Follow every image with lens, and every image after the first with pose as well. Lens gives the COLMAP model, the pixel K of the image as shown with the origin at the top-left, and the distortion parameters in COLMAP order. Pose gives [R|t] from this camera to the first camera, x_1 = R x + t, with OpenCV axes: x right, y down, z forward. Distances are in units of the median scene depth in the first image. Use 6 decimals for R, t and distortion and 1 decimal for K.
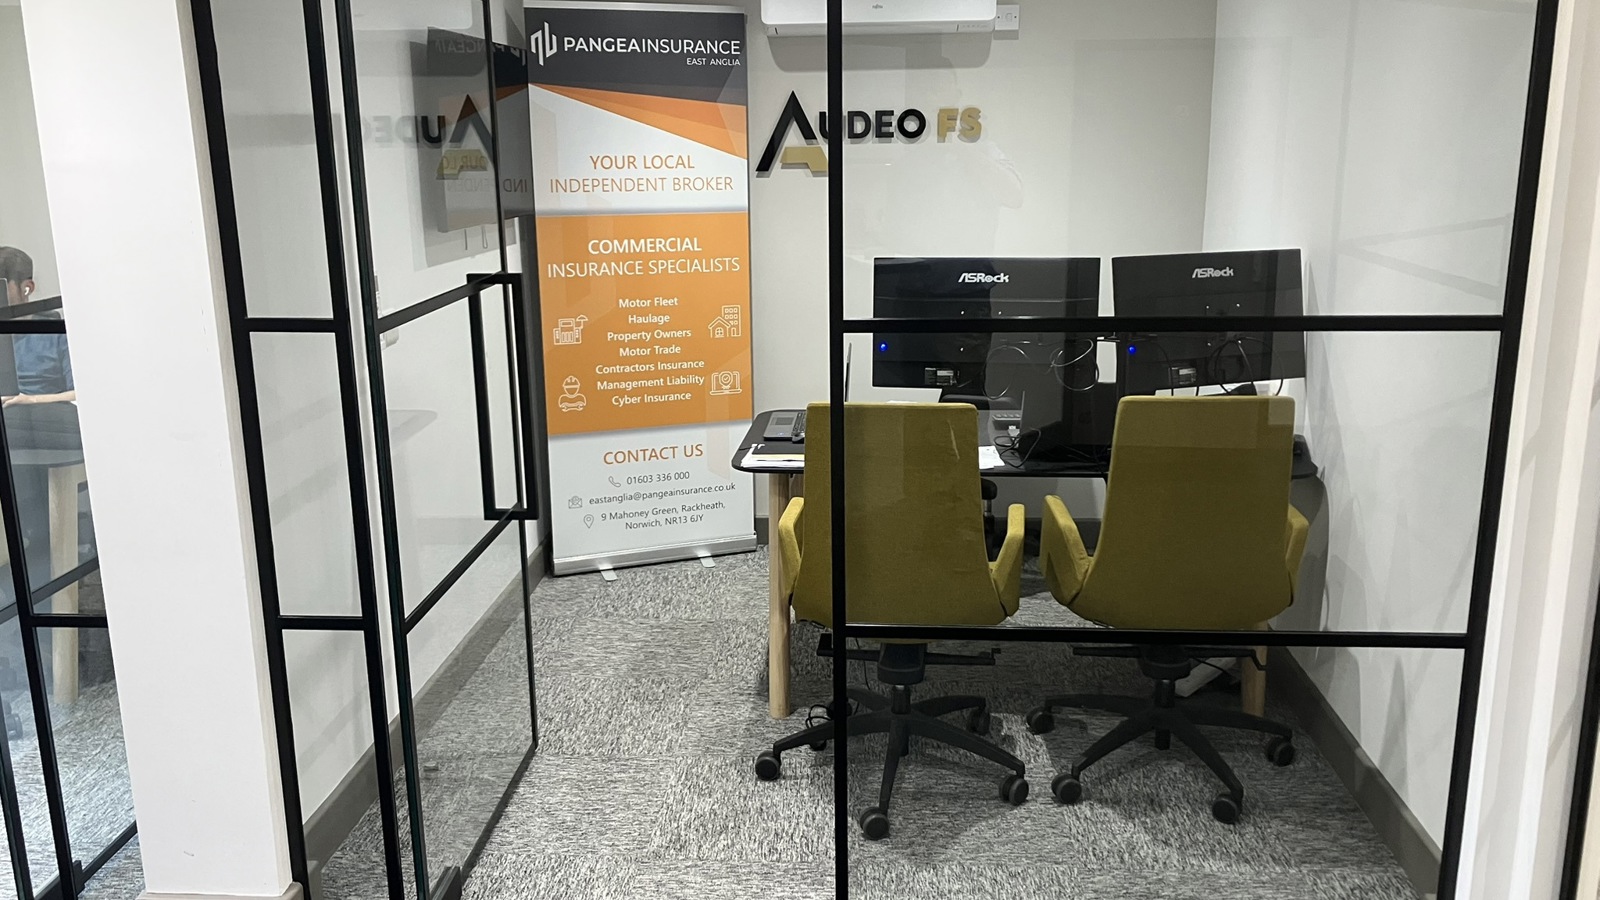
lens RADIAL K [[1333.1, 0, 799.9], [0, 1333.1, 443.3], [0, 0, 1]] dist [0.075196, -0.127222]
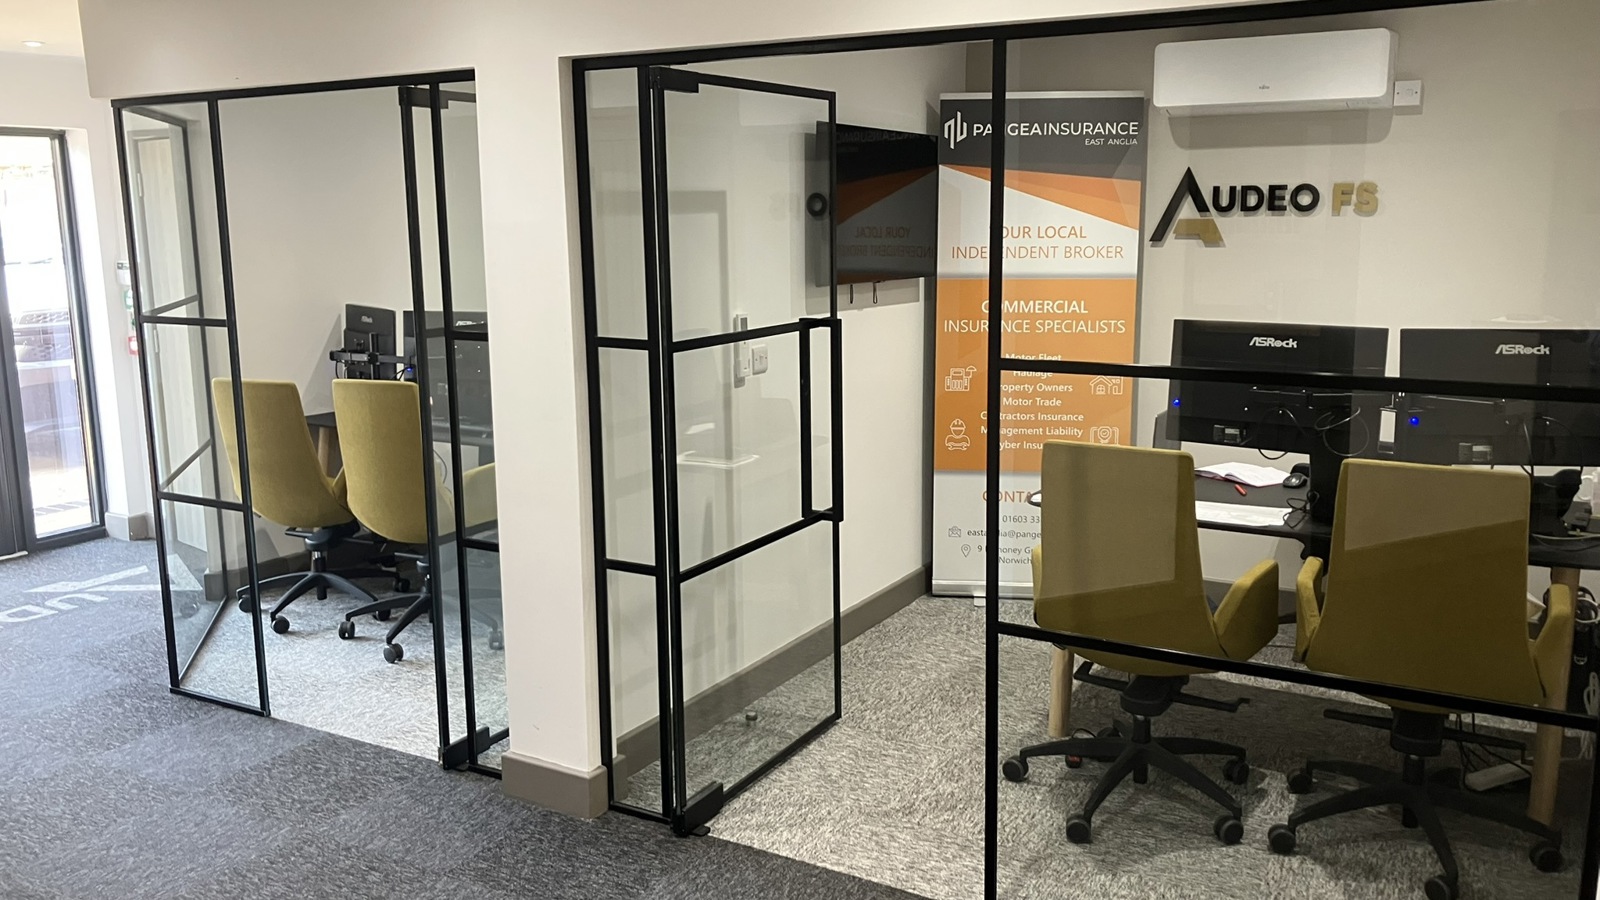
lens RADIAL K [[1333.1, 0, 799.9], [0, 1333.1, 443.3], [0, 0, 1]] dist [0.075196, -0.127222]
pose [[0.898098, 0.081909, -0.432102, 0.205613], [-0.105191, 0.993993, -0.030213, 0.019022], [0.427031, 0.072588, 0.901319, -0.075124]]
